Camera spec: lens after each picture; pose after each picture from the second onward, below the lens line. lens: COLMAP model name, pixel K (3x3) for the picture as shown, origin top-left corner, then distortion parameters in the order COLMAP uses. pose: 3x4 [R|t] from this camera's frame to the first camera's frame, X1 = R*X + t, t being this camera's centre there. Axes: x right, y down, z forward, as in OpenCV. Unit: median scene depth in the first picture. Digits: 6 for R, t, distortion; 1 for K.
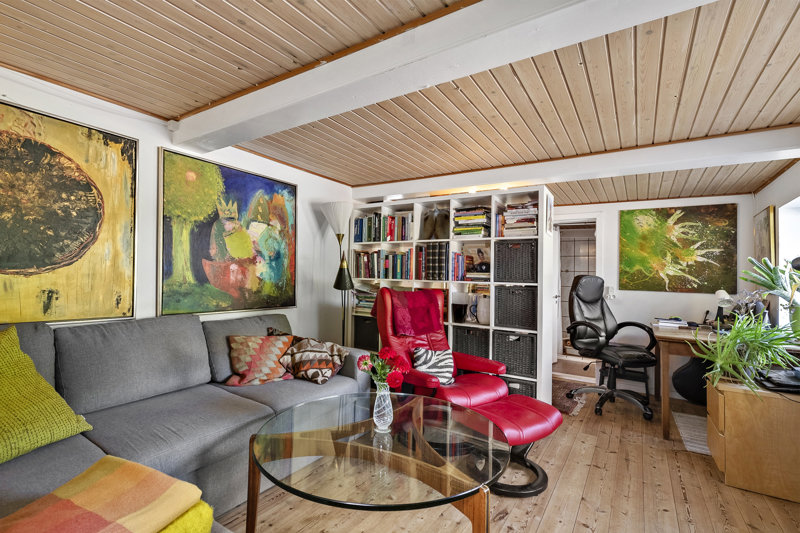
lens RADIAL K [[360.2, 0, 400.0], [0, 360.2, 266.5], [0, 0, 1]] dist [0.002592, 0.000204]
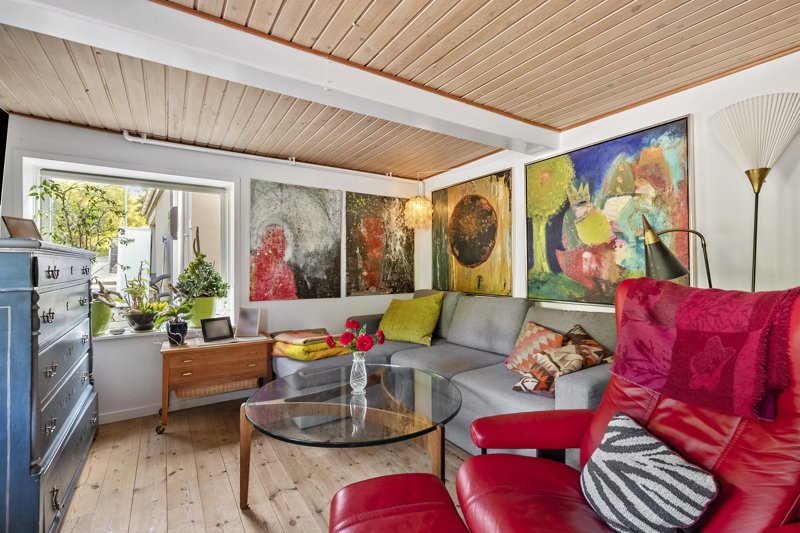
lens RADIAL K [[360.2, 0, 400.0], [0, 360.2, 266.5], [0, 0, 1]] dist [0.002592, 0.000204]
pose [[-0.398968, -0.019121, -0.916765, 0.571917], [0.031907, 0.998888, -0.034719, 0.047787], [0.916409, -0.043103, -0.397914, 0.948391]]
